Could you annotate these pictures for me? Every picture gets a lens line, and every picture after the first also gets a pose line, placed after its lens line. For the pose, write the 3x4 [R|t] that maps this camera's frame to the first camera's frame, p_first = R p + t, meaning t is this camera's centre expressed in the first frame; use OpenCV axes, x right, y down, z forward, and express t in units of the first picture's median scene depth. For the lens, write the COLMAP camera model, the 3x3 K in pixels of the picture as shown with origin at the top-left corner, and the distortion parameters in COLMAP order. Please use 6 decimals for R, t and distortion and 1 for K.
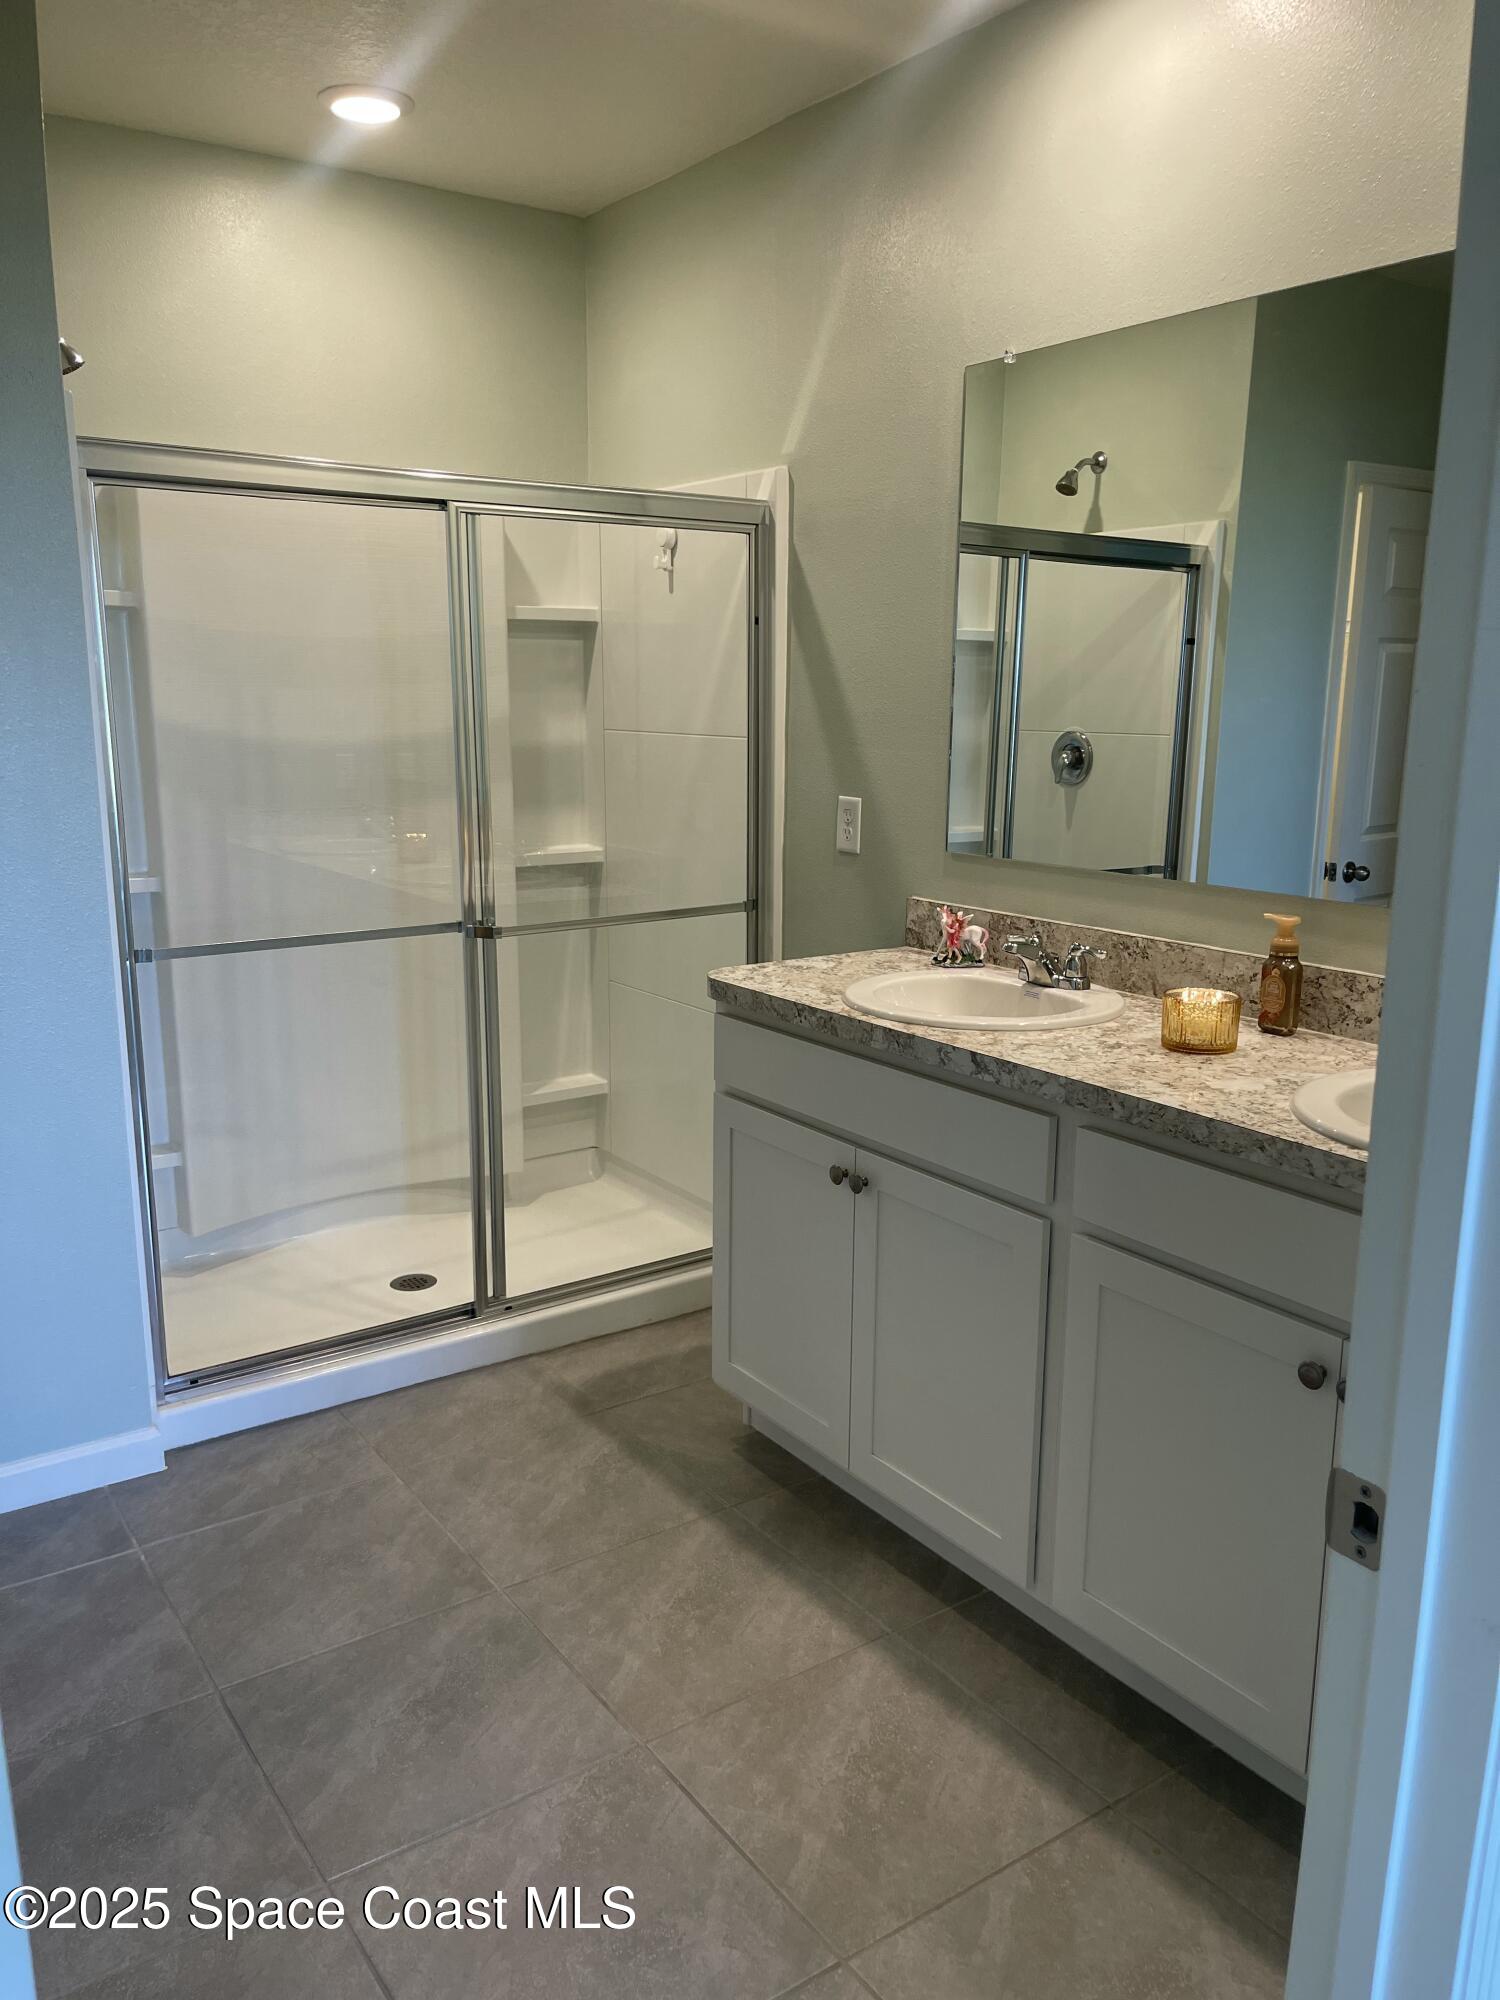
lens RADIAL K [[1508.2, 0, 750.0], [0, 1508.2, 1000.0], [0, 0, 1]] dist [0.062048, -0.101248]
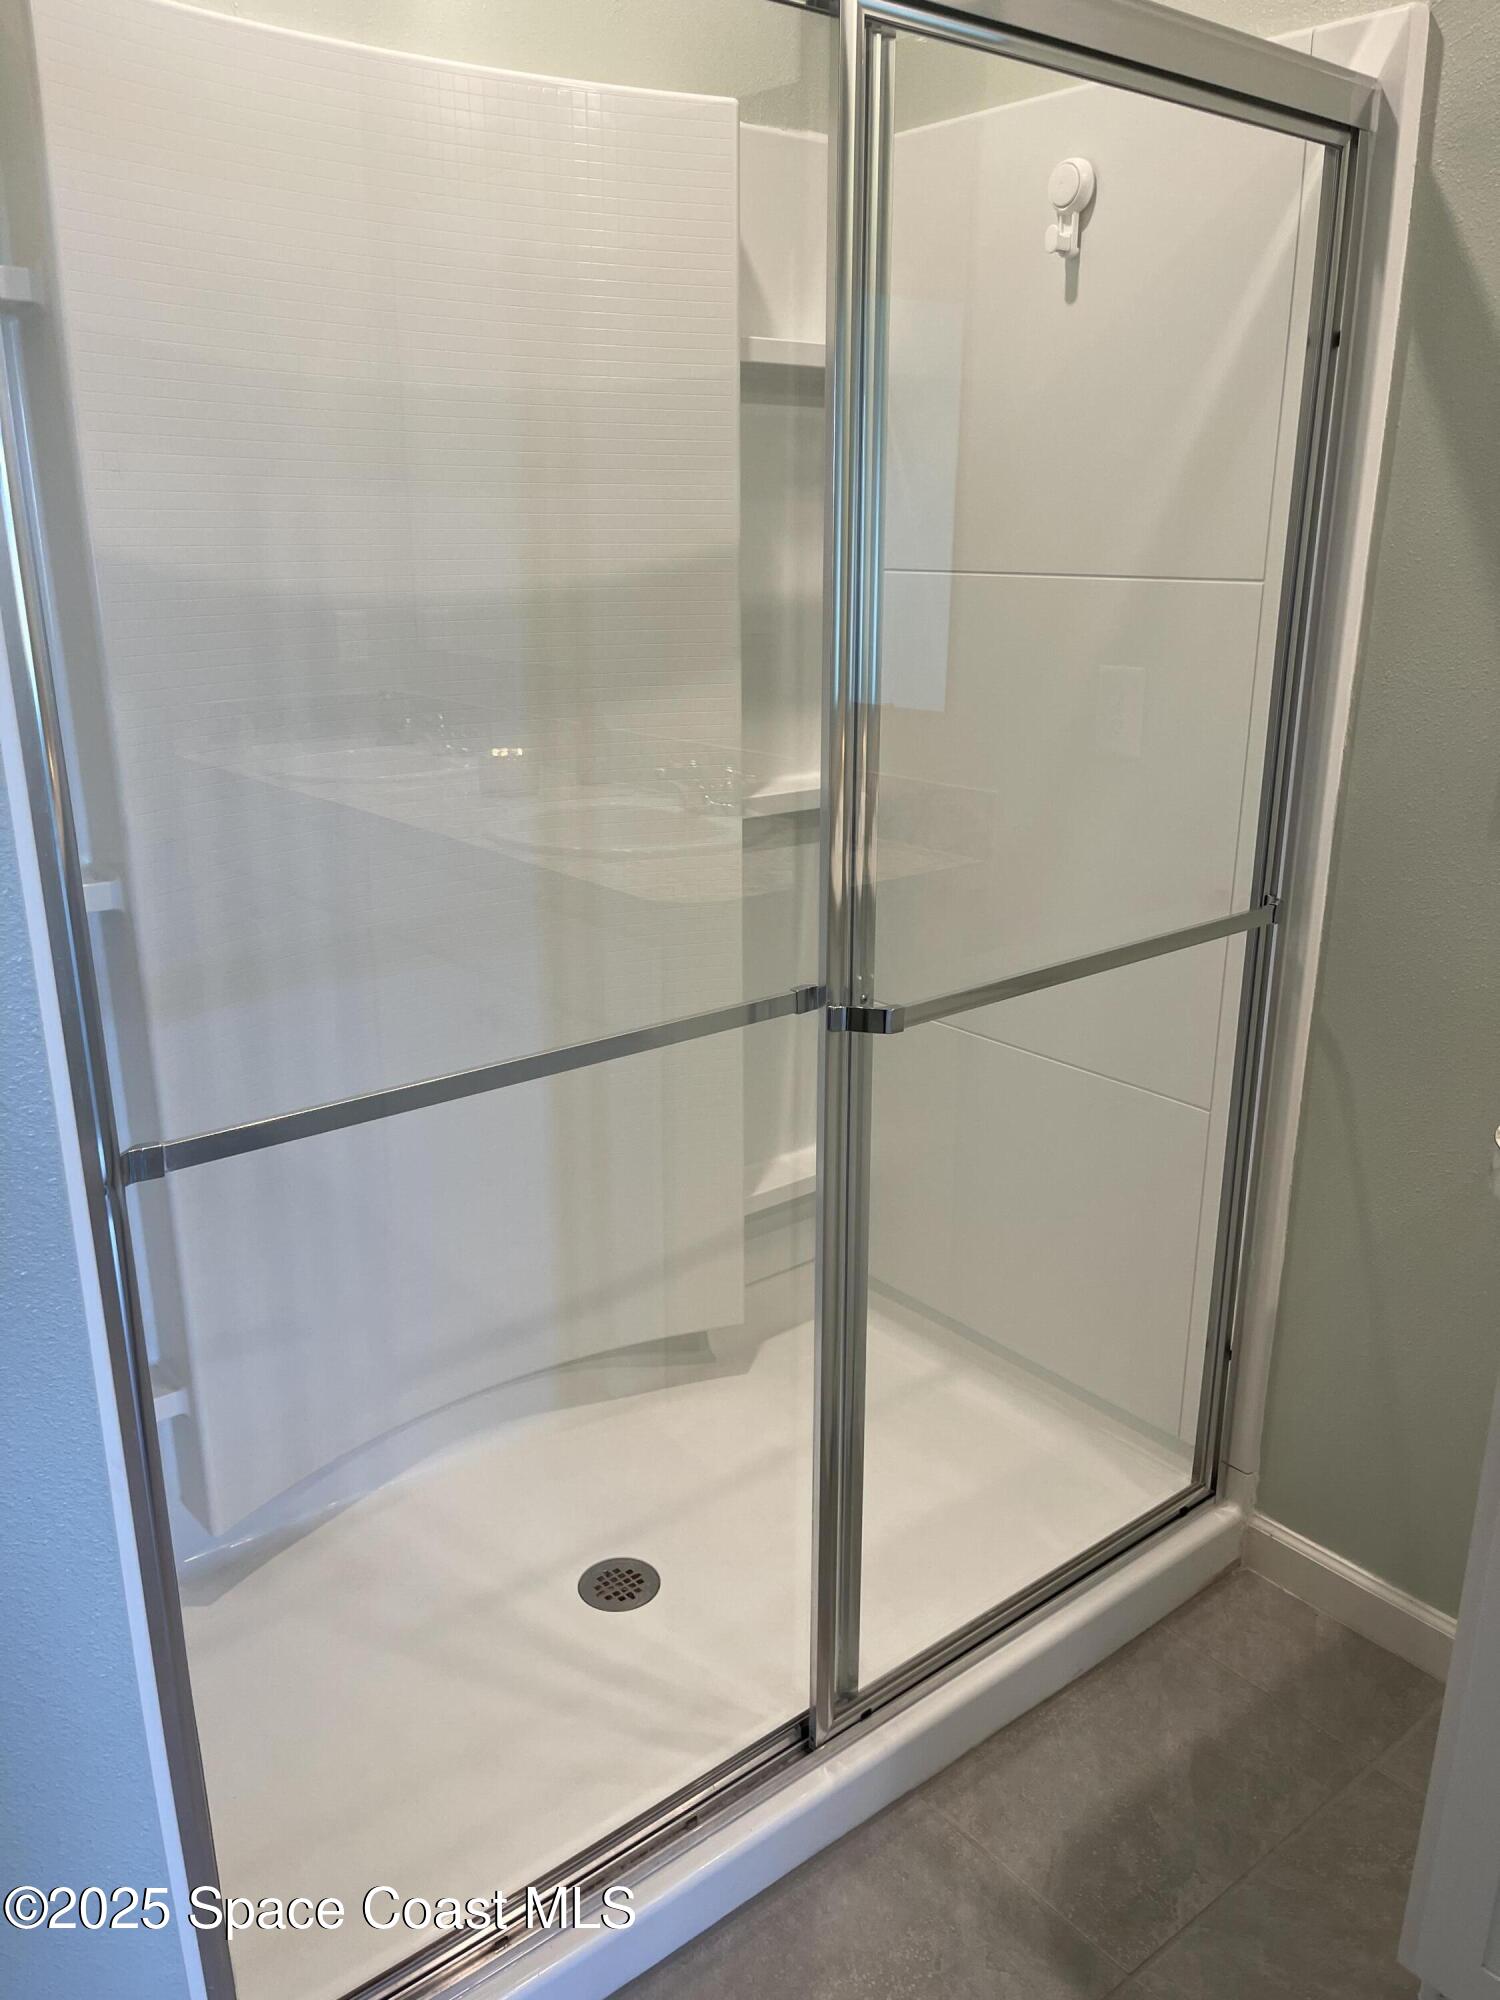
lens RADIAL K [[1508.2, 0, 750.0], [0, 1508.2, 1000.0], [0, 0, 1]] dist [0.062048, -0.101248]
pose [[0.997794, -0.024222, 0.061809, -0.224725], [0.018621, 0.995800, 0.089644, -0.084673], [-0.063721, -0.088295, 0.994054, 0.510159]]
